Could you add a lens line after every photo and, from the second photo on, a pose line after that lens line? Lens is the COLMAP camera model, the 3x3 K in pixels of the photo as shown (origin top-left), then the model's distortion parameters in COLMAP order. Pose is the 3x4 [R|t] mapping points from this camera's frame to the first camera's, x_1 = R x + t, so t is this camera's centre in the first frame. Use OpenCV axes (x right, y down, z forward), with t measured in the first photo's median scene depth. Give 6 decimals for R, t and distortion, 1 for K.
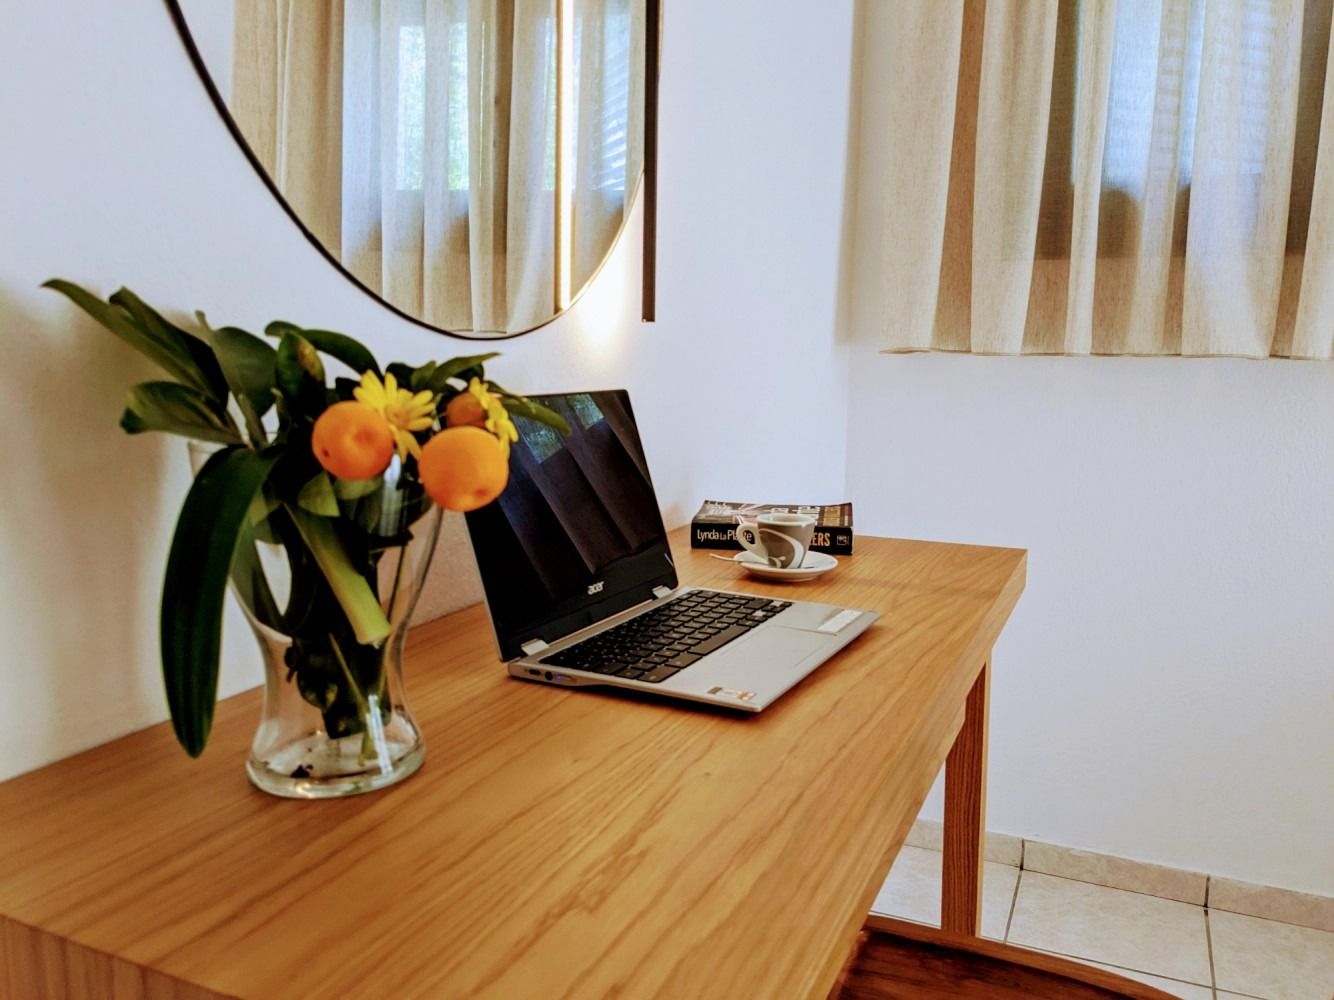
lens RADIAL K [[1054.0, 0, 667.0], [0, 1054.0, 500.0], [0, 0, 1]] dist [-0.003075, -0.001570]
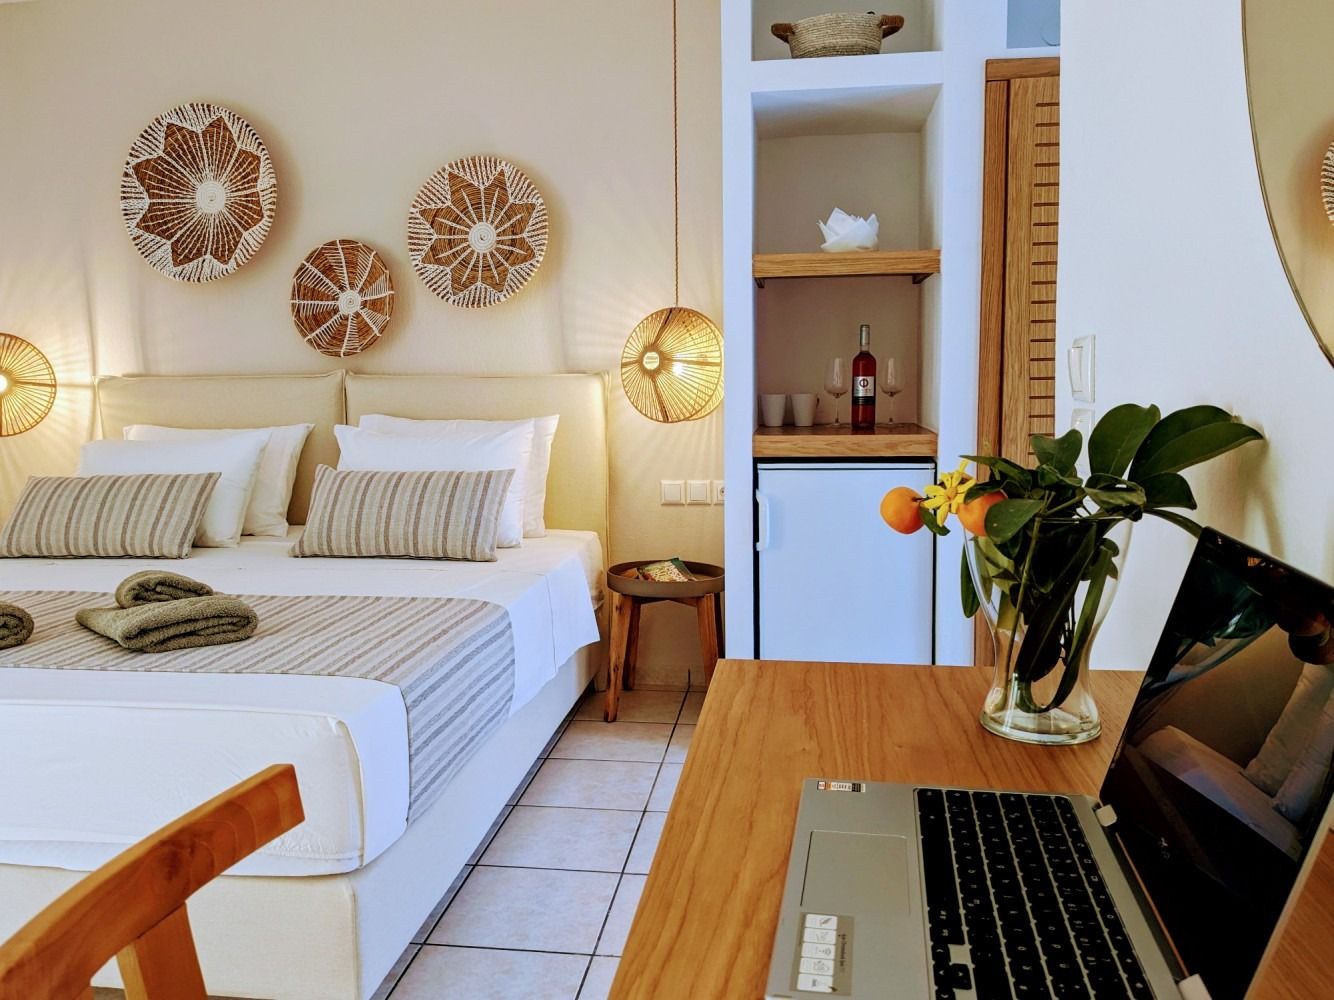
lens RADIAL K [[1054.0, 0, 667.0], [0, 1054.0, 500.0], [0, 0, 1]] dist [-0.003075, -0.001570]
pose [[-0.956629, 0.029850, -0.289774, 0.690784], [-0.051238, 0.961987, 0.268247, -0.485906], [0.286766, 0.271461, -0.918735, 2.430772]]
